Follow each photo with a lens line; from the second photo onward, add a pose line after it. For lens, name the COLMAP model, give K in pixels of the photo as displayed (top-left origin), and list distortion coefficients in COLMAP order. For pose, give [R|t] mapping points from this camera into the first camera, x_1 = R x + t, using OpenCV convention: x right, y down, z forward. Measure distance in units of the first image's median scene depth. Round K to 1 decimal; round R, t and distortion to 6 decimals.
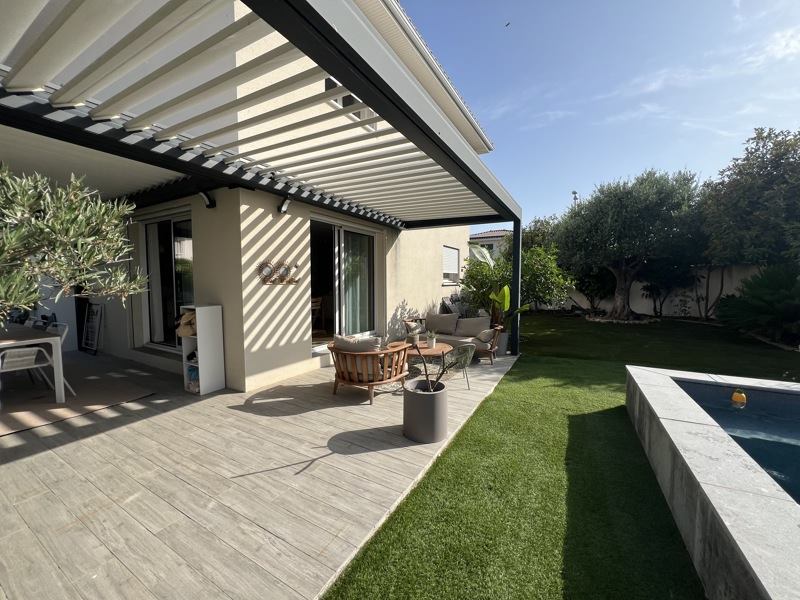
lens RADIAL K [[321.7, 0, 400.8], [0, 321.7, 300.5], [0, 0, 1]] dist [-0.000261, -0.000354]
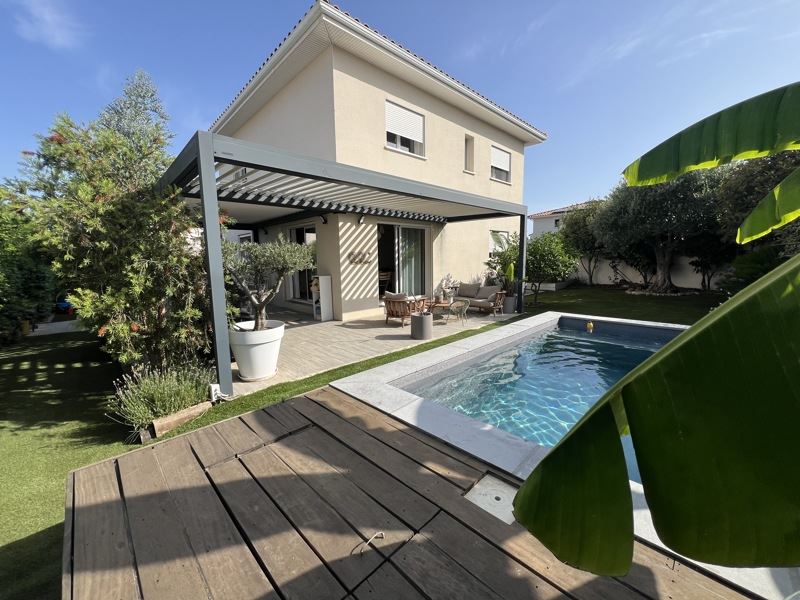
lens RADIAL K [[321.7, 0, 399.5], [0, 321.7, 300.3], [0, 0, 1]] dist [-0.000261, -0.000354]
pose [[0.957335, 0.022562, -0.288099, 0.338427], [-0.002345, 0.997521, 0.070328, 0.023418], [0.288972, -0.066652, 0.955015, -0.625861]]
